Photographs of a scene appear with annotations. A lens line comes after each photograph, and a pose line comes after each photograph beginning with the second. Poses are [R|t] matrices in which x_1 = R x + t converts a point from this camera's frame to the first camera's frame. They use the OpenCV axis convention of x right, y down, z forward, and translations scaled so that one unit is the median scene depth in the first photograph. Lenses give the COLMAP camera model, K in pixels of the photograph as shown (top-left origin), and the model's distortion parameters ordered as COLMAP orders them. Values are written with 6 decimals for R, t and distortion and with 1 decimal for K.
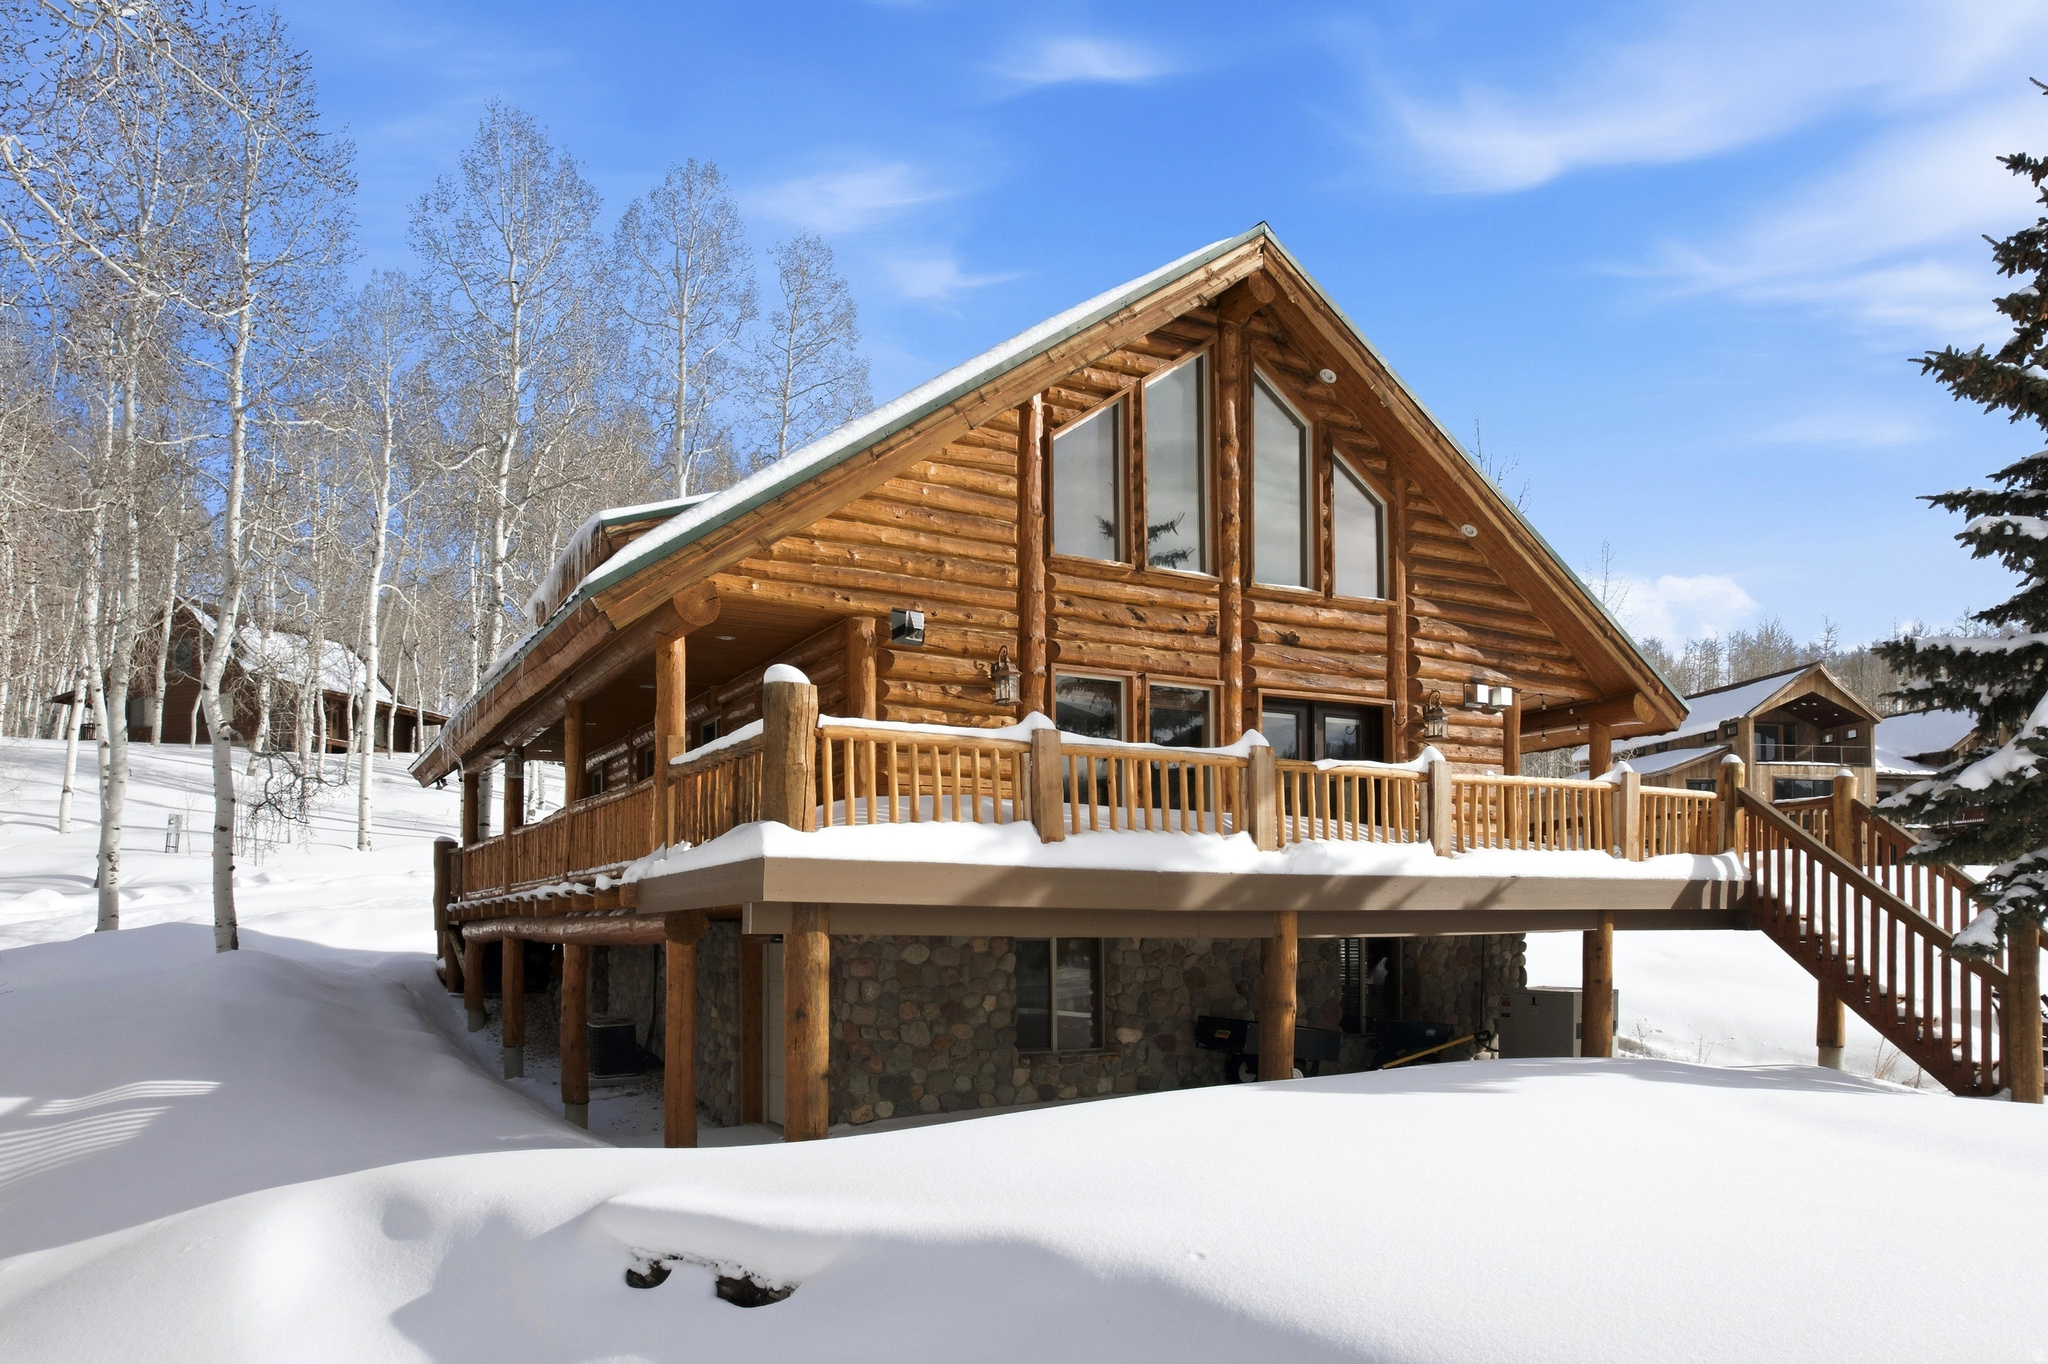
lens RADIAL K [[1393.2, 0, 1024.2], [0, 1393.2, 871.7], [0, 0, 1]] dist [-0.005010, -0.000503]
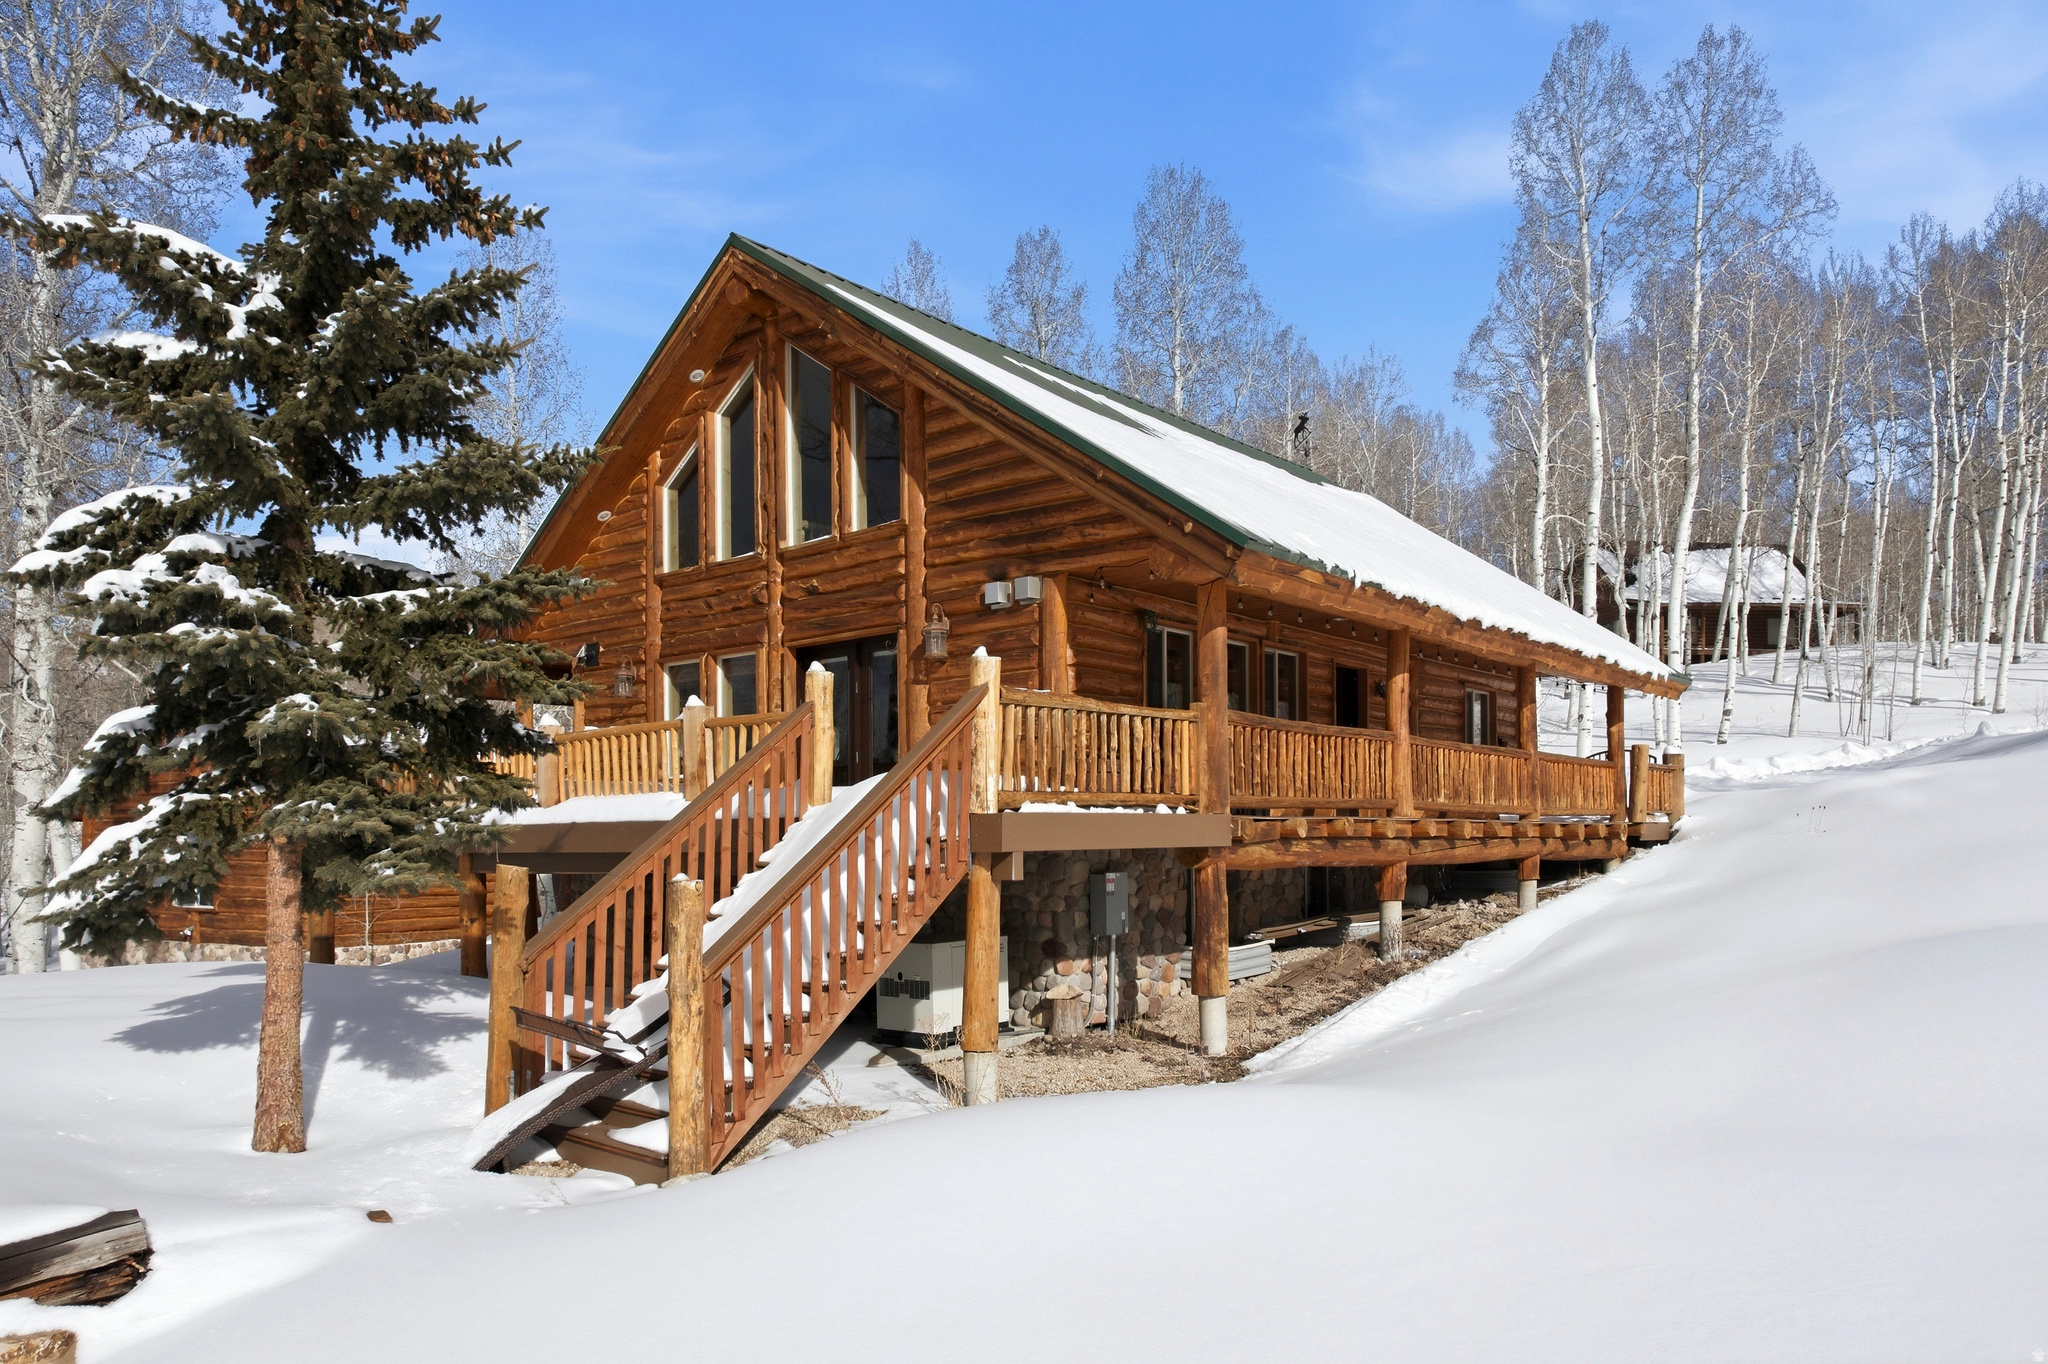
lens RADIAL K [[1340.7, 0, 1023.4], [0, 1340.7, 843.3], [0, 0, 1]] dist [-0.015917, 0.001458]
pose [[0.360808, 0.010114, -0.932585, 1.366858], [0.040280, 0.998839, 0.026416, 0.006516], [0.931770, -0.047095, 0.359982, 0.874829]]
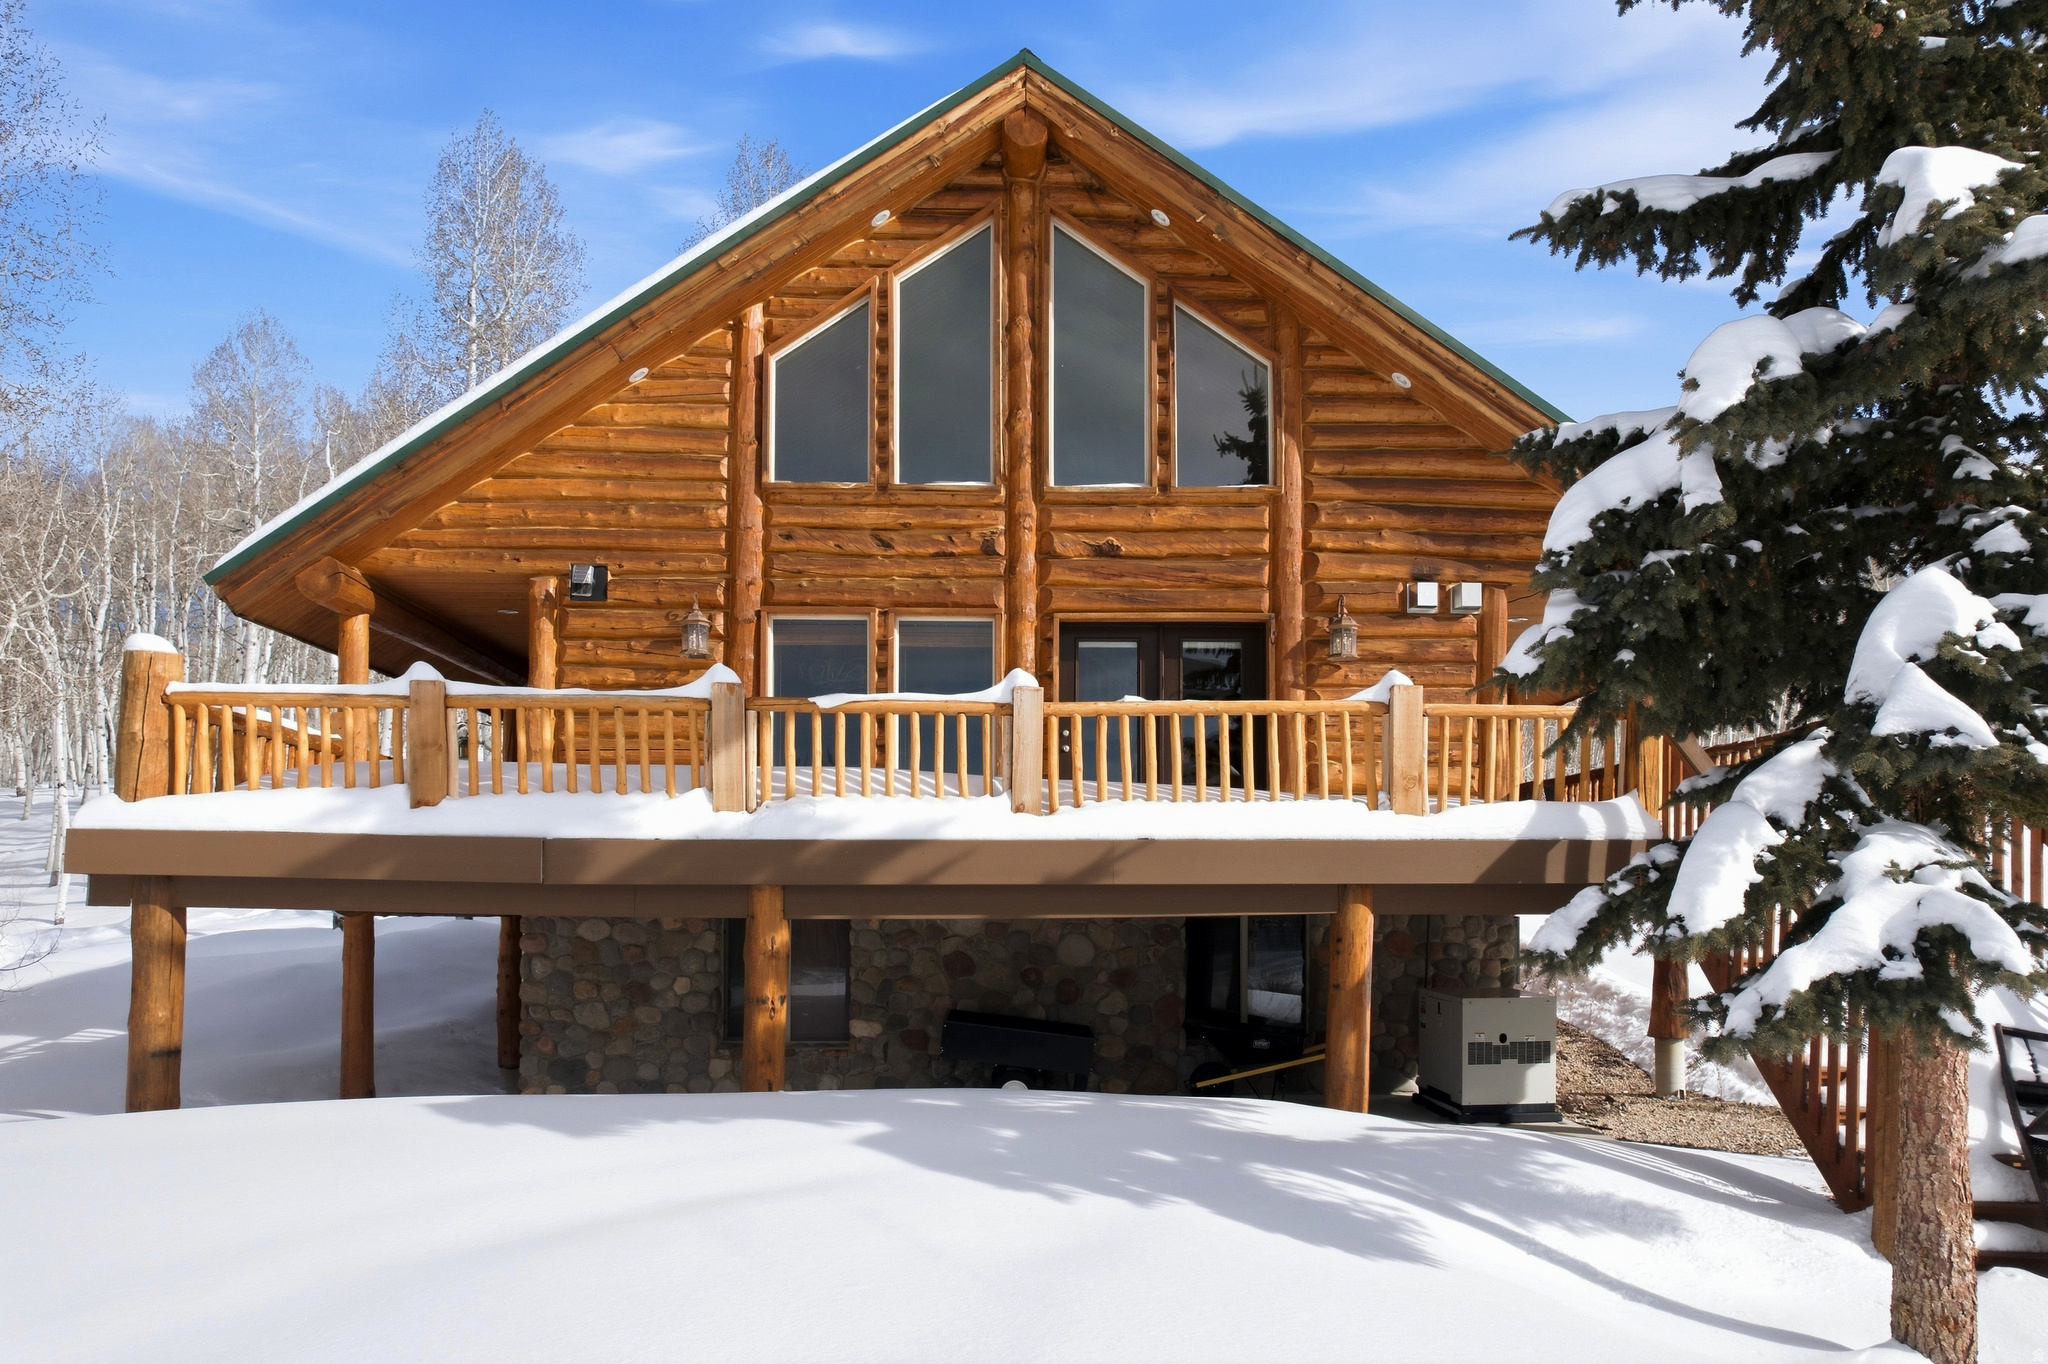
lens RADIAL K [[1340.7, 0, 1023.4], [0, 1340.7, 843.3], [0, 0, 1]] dist [-0.015917, 0.001458]
pose [[0.887614, -0.012824, -0.460410, 0.571935], [0.012134, 0.999916, -0.004456, 0.007802], [0.460428, -0.001631, 0.887695, 0.321582]]
